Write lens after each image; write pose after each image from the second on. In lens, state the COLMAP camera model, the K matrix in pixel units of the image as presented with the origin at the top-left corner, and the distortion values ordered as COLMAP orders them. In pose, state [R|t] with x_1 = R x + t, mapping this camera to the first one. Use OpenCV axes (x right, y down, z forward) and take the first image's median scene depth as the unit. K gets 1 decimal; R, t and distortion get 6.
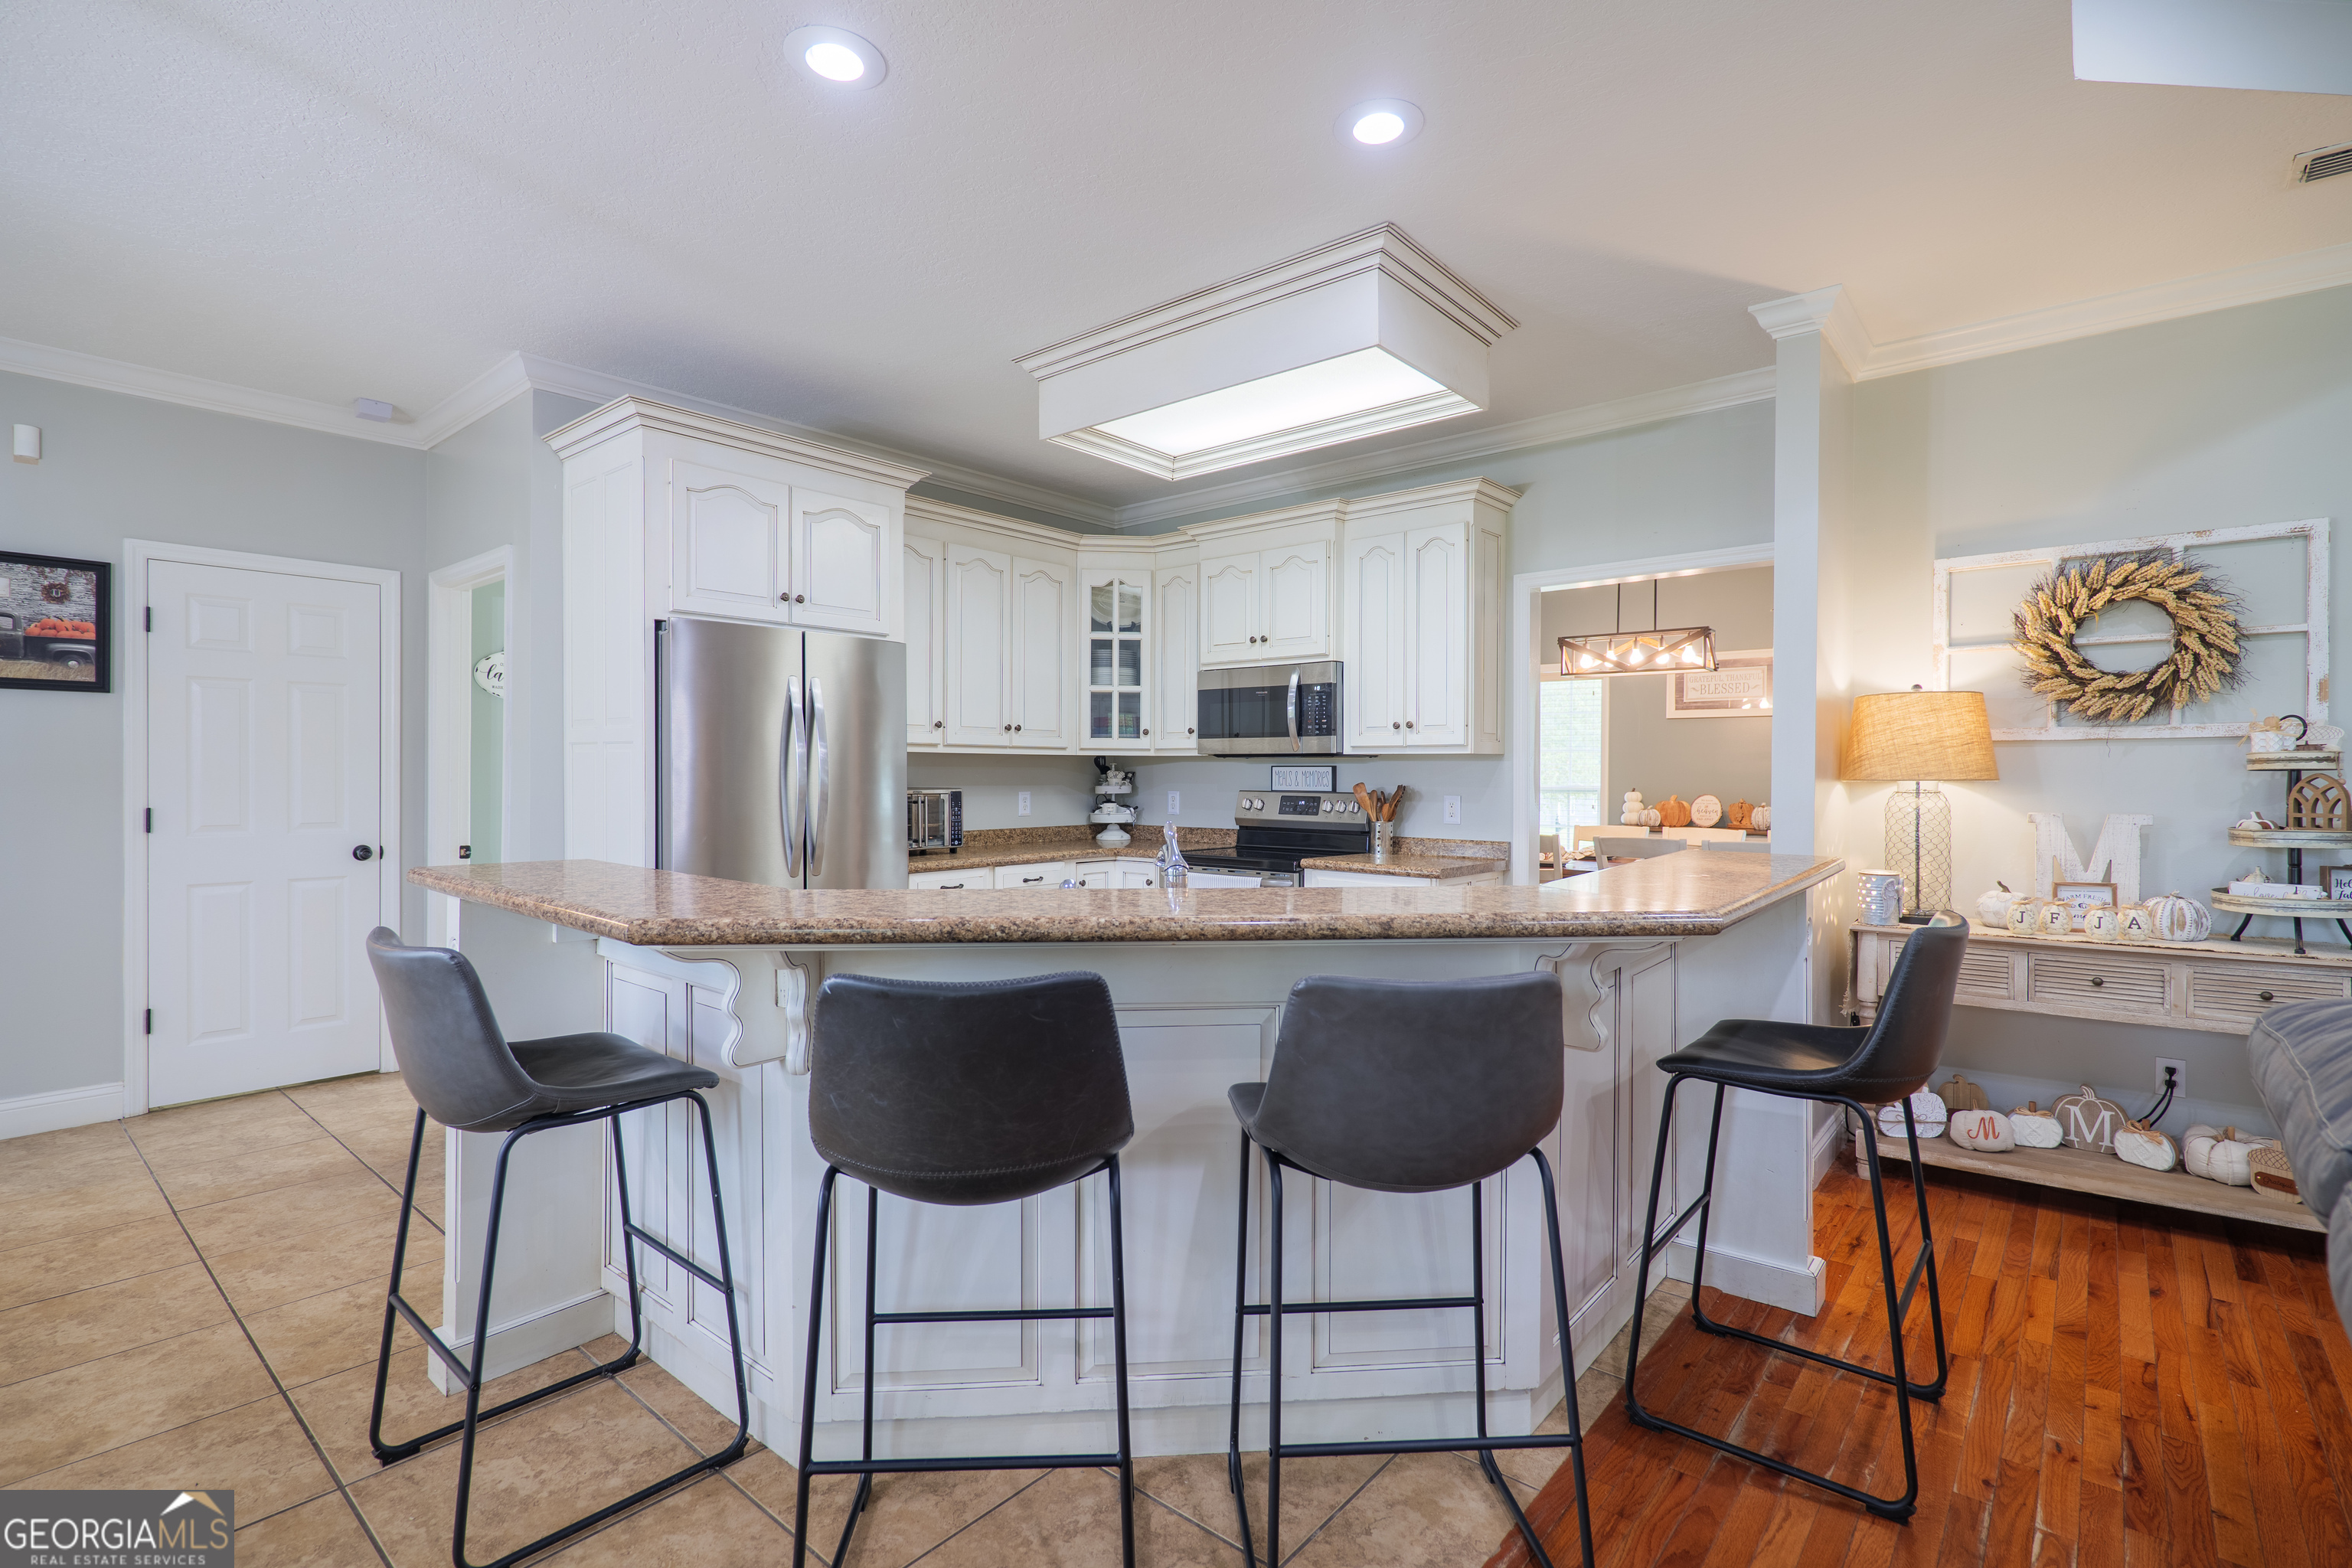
lens RADIAL K [[1089.0, 0, 1176.0], [0, 1089.0, 784.0], [0, 0, 1]] dist [-0.000285, -0.000005]
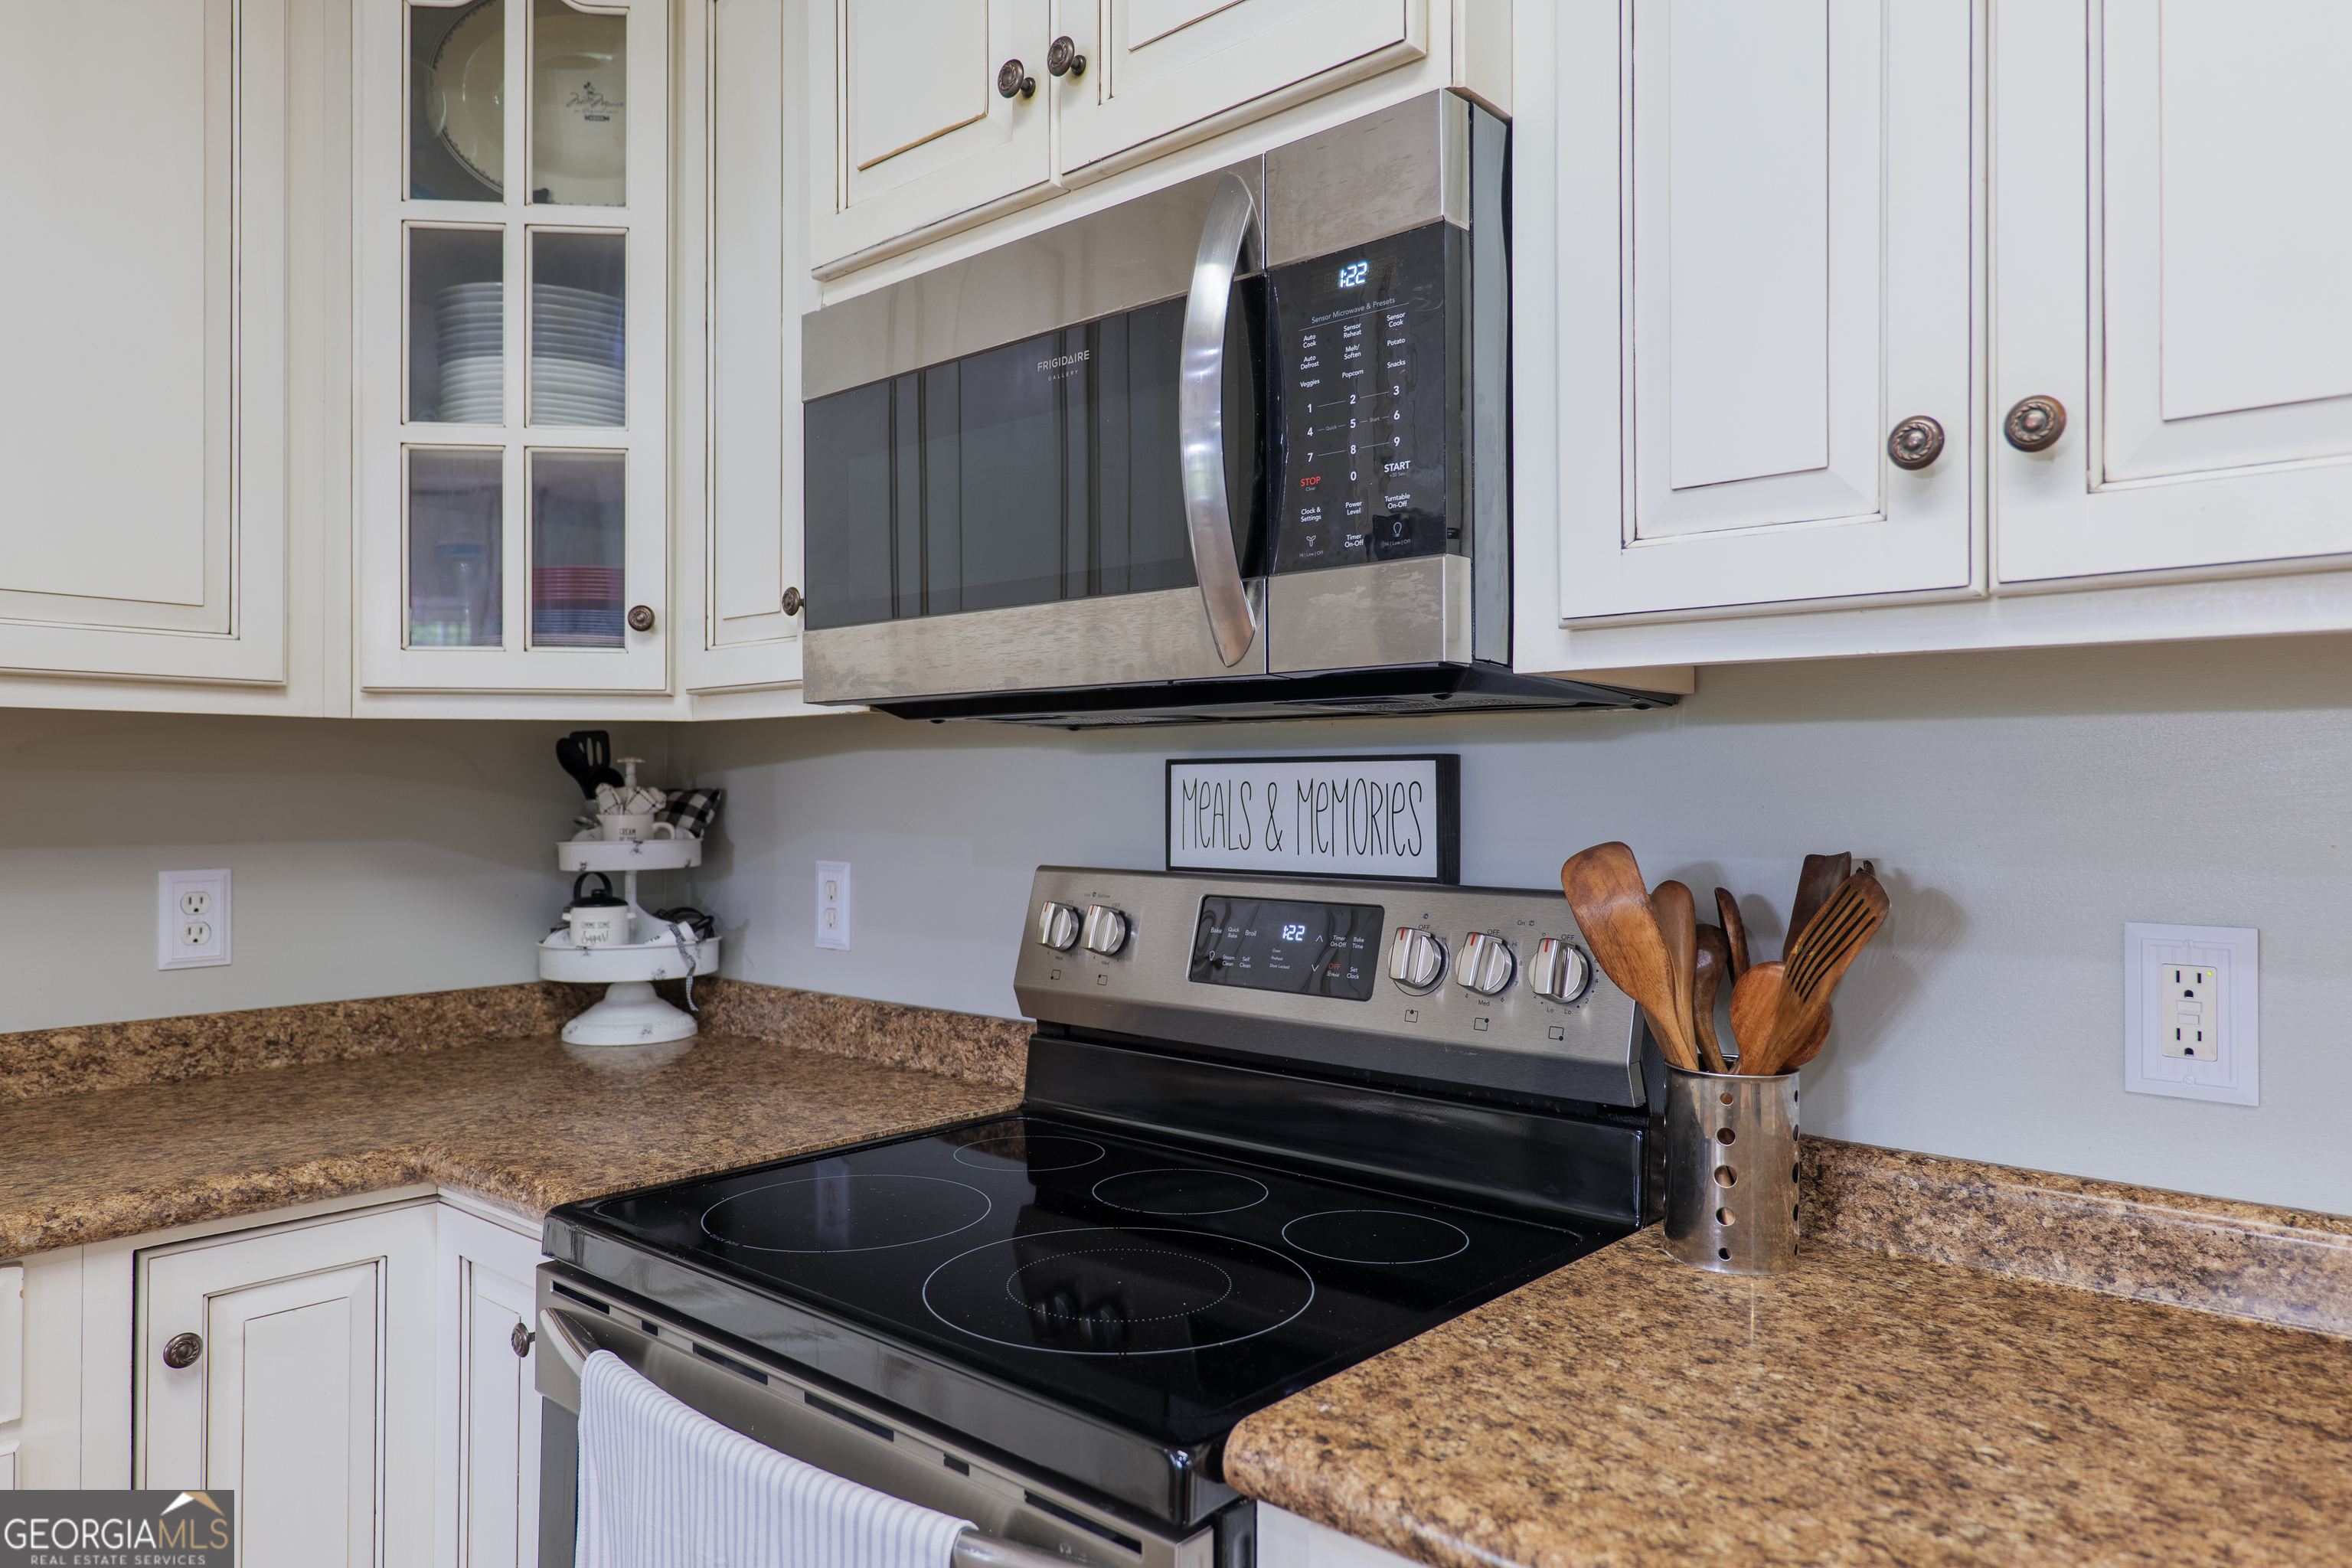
lens RADIAL K [[1512.9, 0, 1176.0], [0, 1512.9, 784.0], [0, 0, 1]] dist [0.001393, -0.000176]
pose [[0.999907, -0.004680, -0.012797, 0.095984], [0.004478, 0.999866, -0.015758, -0.006767], [0.012869, 0.015699, 0.999794, 0.701710]]
